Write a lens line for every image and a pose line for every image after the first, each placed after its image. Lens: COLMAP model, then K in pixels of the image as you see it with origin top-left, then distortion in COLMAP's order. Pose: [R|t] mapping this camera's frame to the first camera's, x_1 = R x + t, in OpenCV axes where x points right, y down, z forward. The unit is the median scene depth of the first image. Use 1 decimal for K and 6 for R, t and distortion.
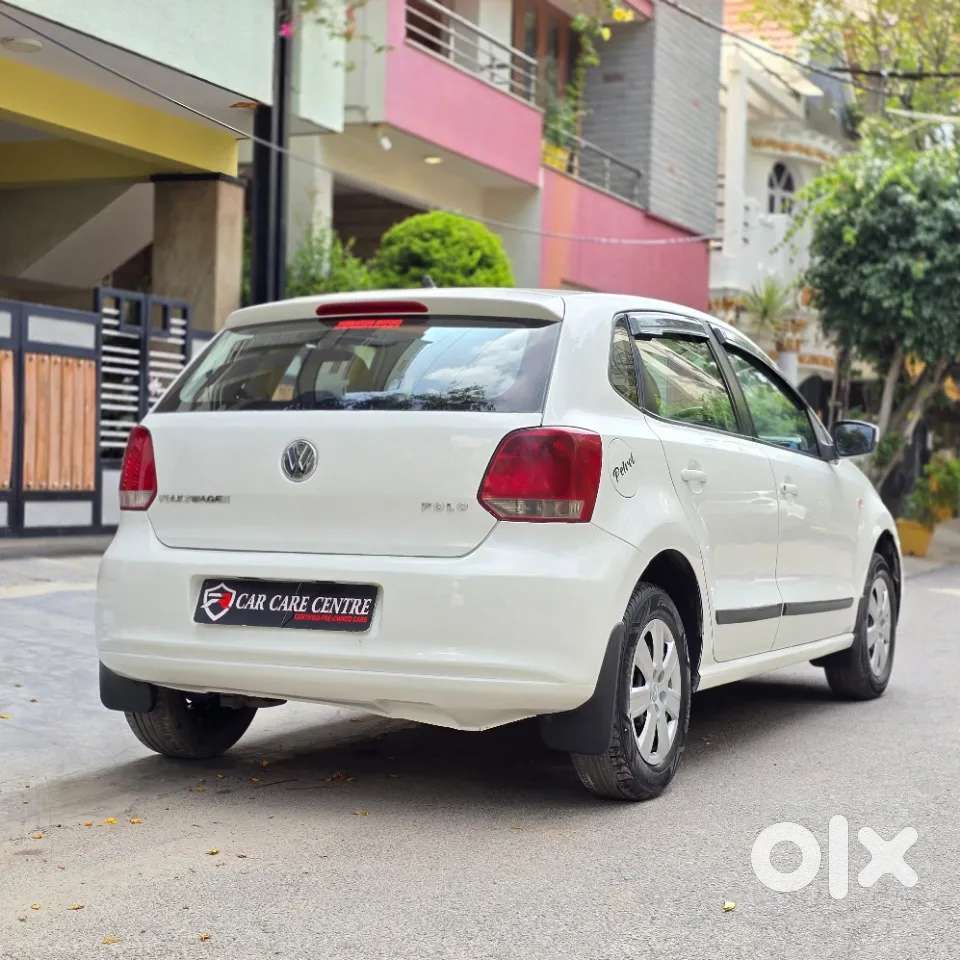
lens RADIAL K [[1721.5, 0, 473.9], [0, 1721.5, 477.9], [0, 0, 1]] dist [0.080070, 0.000000]
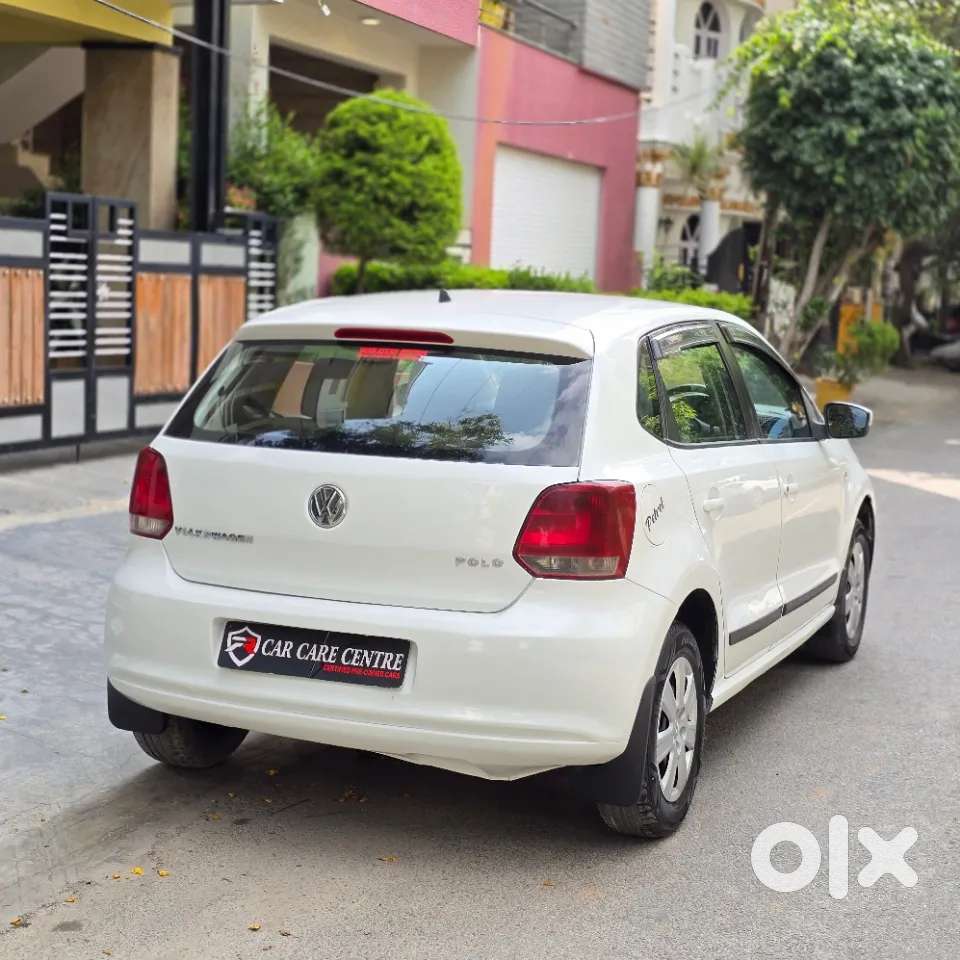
lens RADIAL K [[1721.5, 0, 477.6], [0, 1721.5, 458.0], [0, 0, 1]] dist [0.080070, 0.000000]
pose [[0.997897, 0.008841, 0.064220, -0.052280], [-0.015495, 0.994471, 0.103863, -0.092823], [-0.062946, -0.104640, 0.992516, 0.016513]]
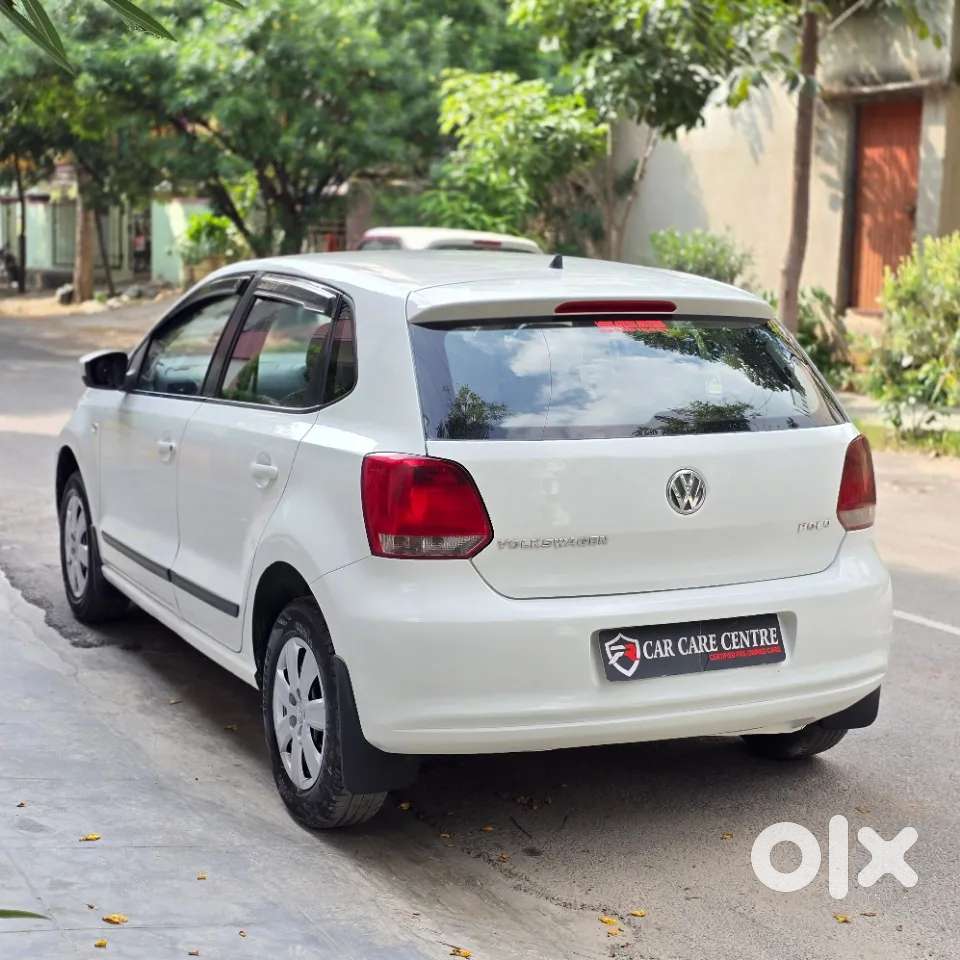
lens RADIAL K [[1721.5, 0, 481.7], [0, 1721.5, 479.3], [0, 0, 1]] dist [0.080070, 0.000000]
pose [[0.613119, -0.109614, 0.782349, -0.592736], [-0.004042, 0.989879, 0.141858, -0.097929], [-0.789980, -0.090138, 0.606471, 0.345465]]
